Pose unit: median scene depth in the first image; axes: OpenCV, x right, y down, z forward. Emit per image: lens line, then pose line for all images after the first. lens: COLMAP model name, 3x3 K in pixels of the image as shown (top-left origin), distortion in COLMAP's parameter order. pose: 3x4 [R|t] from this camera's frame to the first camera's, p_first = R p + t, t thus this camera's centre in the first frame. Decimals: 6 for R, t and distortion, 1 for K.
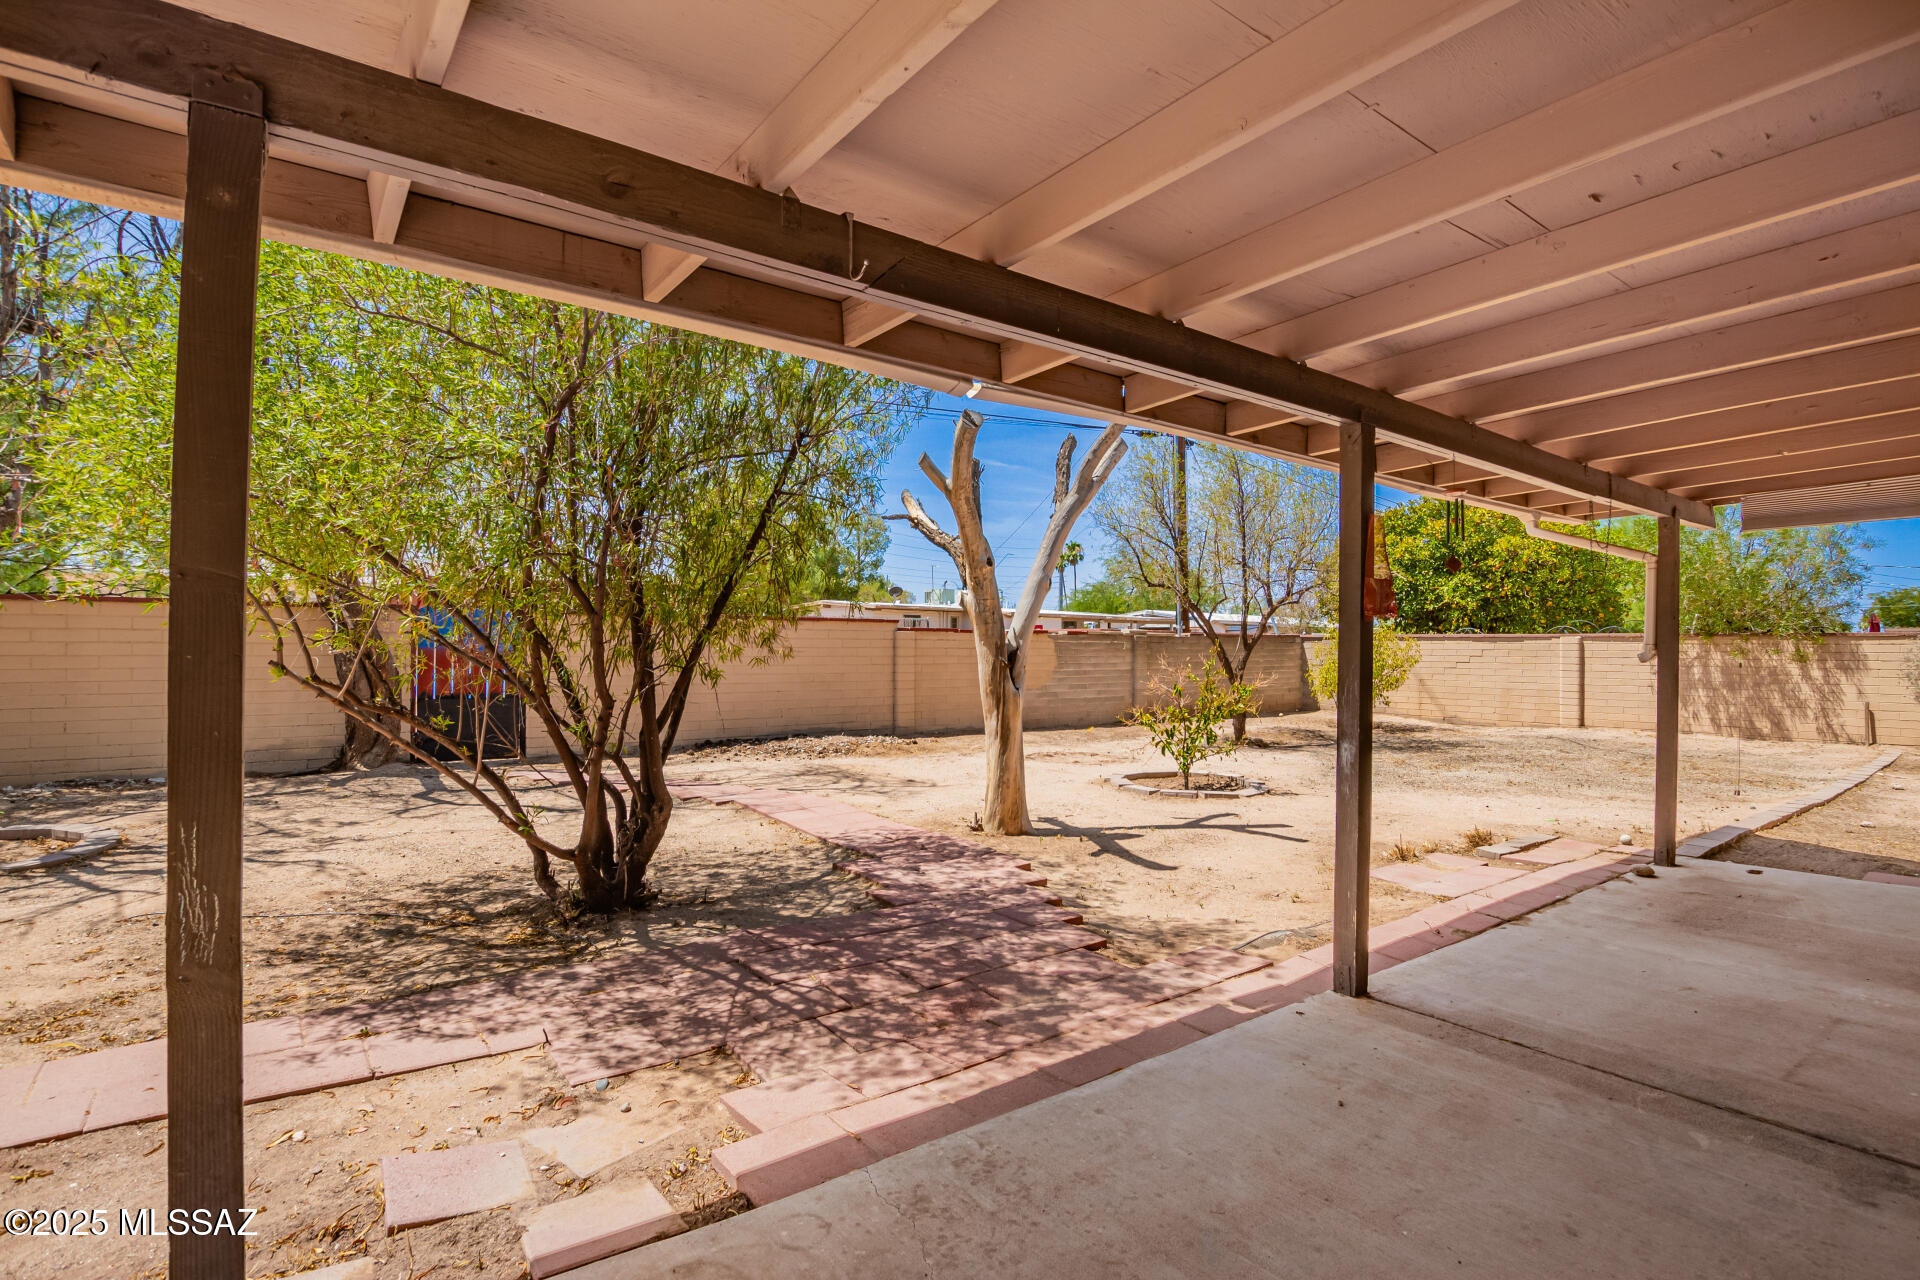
lens RADIAL K [[957.5, 0, 964.2], [0, 957.5, 640.4], [0, 0, 1]] dist [0.006270, -0.000387]
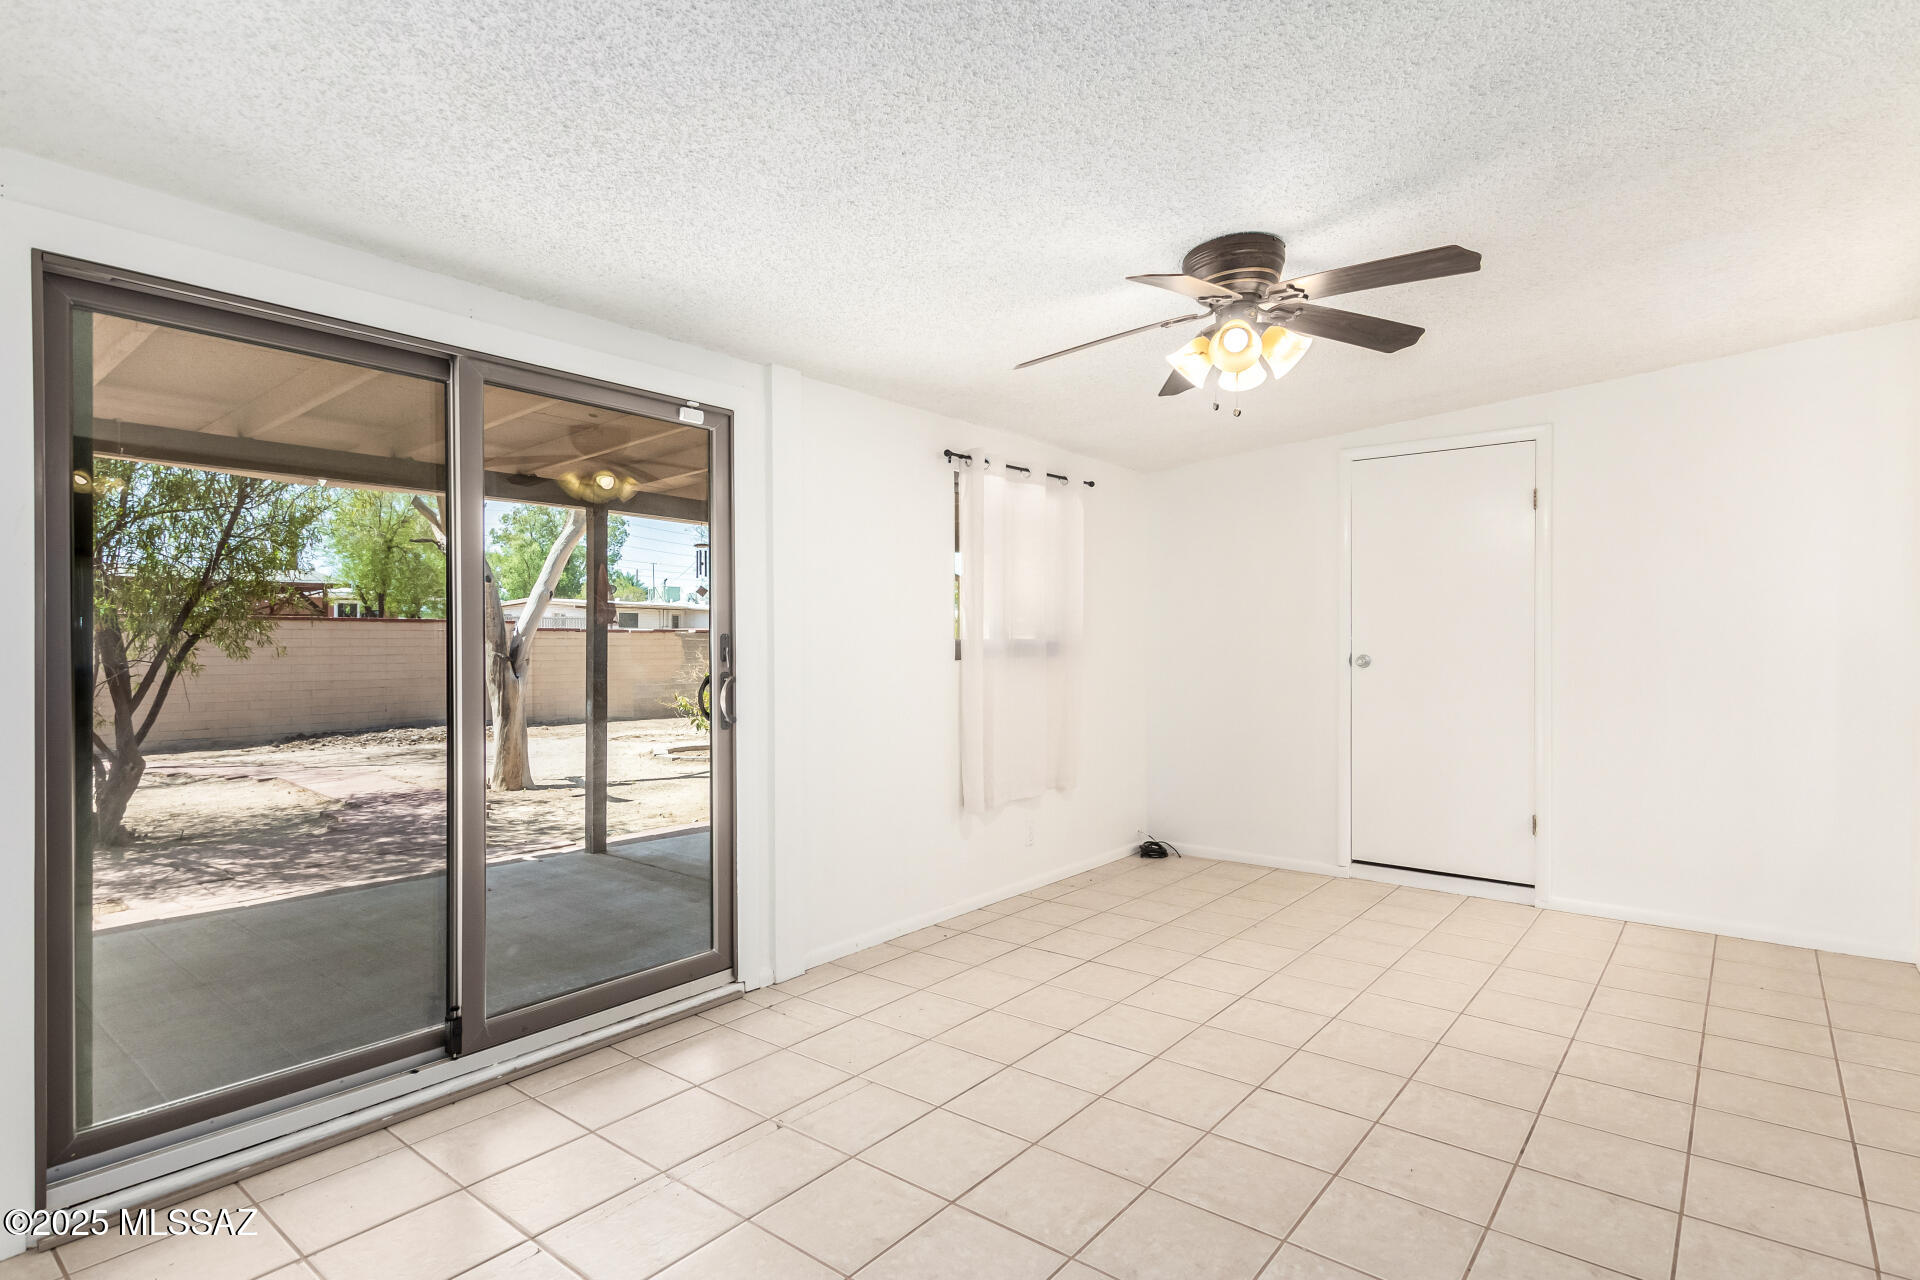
lens RADIAL K [[957.5, 0, 962.6], [0, 957.5, 641.0], [0, 0, 1]] dist [0.006270, -0.000387]
pose [[0.969163, -0.008233, 0.246282, 0.143168], [0.007253, 0.999962, 0.004888, -0.000123], [-0.246313, -0.002951, 0.969186, -0.177530]]
